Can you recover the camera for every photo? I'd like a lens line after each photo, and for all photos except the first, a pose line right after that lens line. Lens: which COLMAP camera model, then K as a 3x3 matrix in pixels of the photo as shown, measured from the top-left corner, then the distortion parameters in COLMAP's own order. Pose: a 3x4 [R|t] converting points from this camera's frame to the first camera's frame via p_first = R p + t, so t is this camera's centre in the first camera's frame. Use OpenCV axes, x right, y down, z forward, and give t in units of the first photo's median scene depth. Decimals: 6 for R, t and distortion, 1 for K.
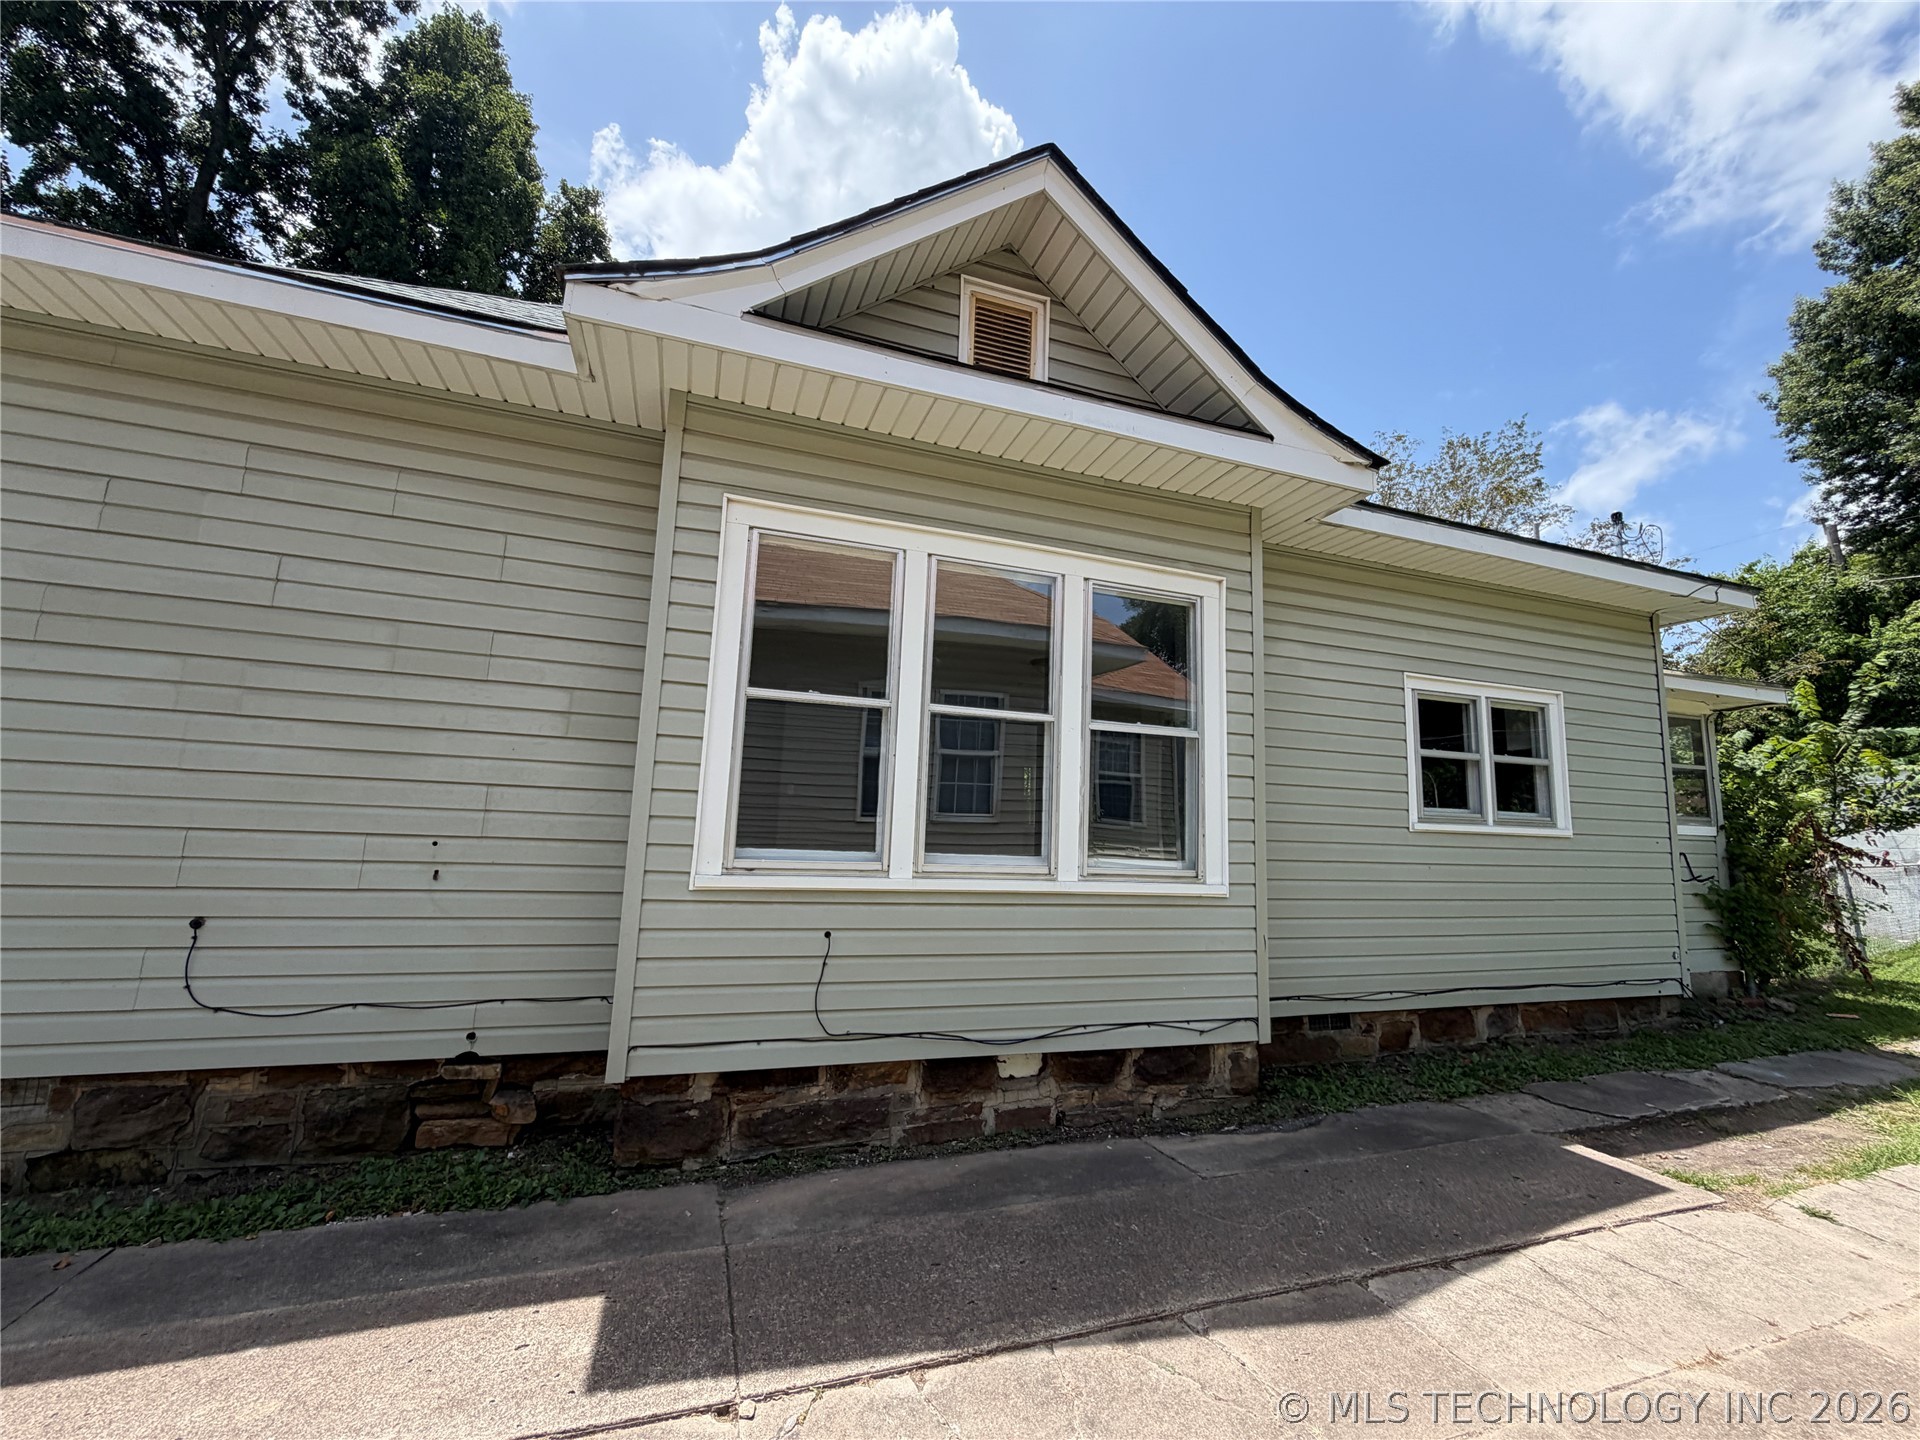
lens RADIAL K [[768.5, 0, 960.0], [0, 768.5, 720.0], [0, 0, 1]] dist [0.001221, 0.000597]
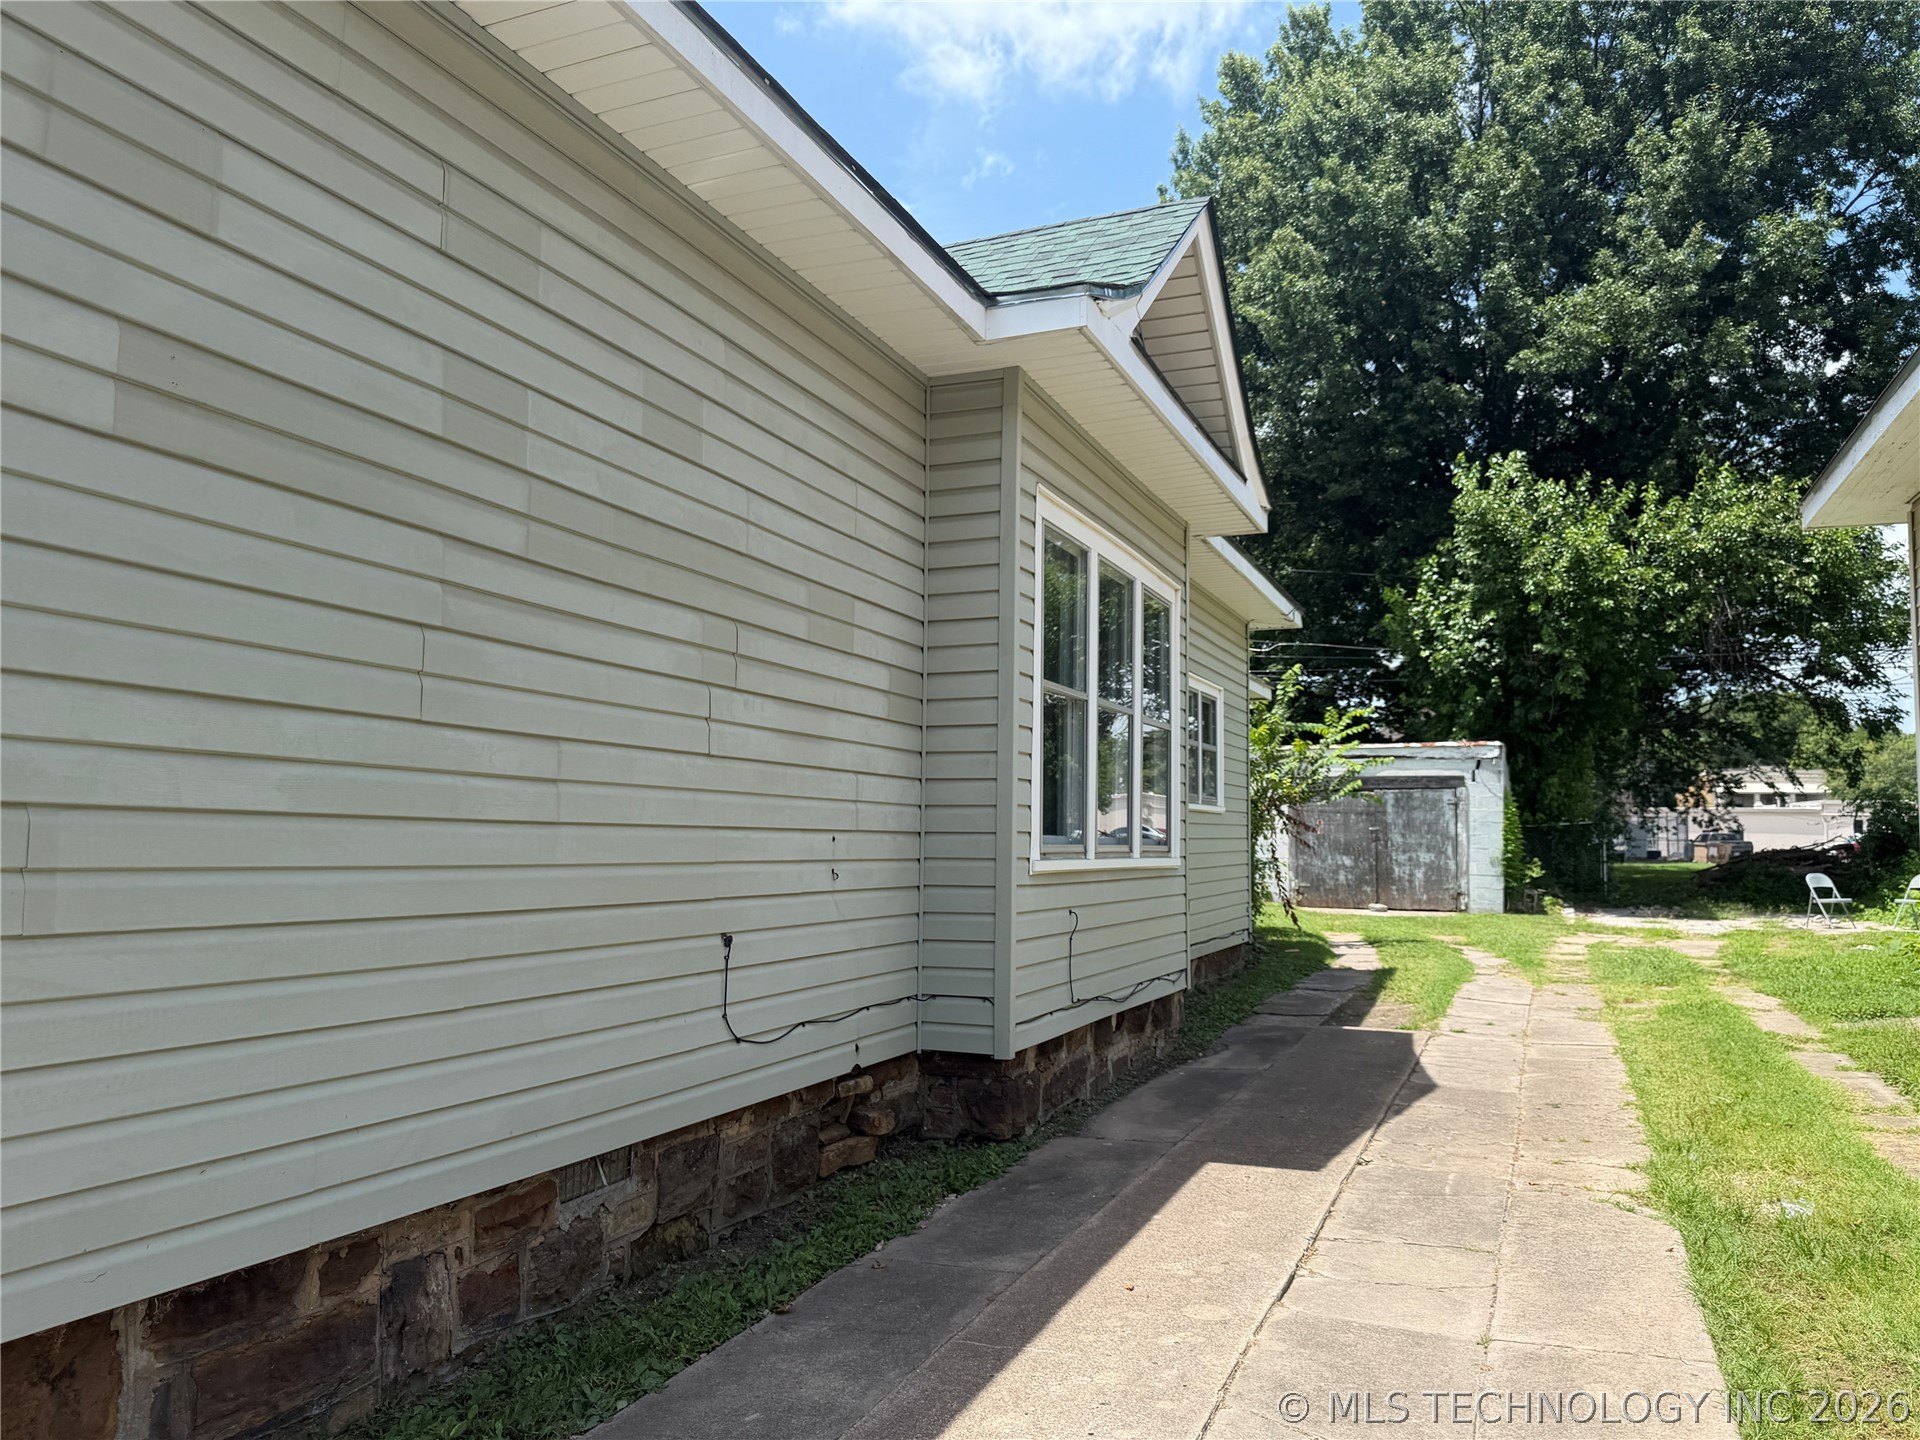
lens RADIAL K [[1376.4, 0, 960.0], [0, 1376.4, 720.0], [0, 0, 1]] dist [0.053788, -0.000254]
pose [[0.660384, 0.028614, 0.750383, -1.907280], [-0.077353, 0.996550, 0.030074, -0.036180], [-0.746934, -0.077905, 0.660319, -0.148399]]
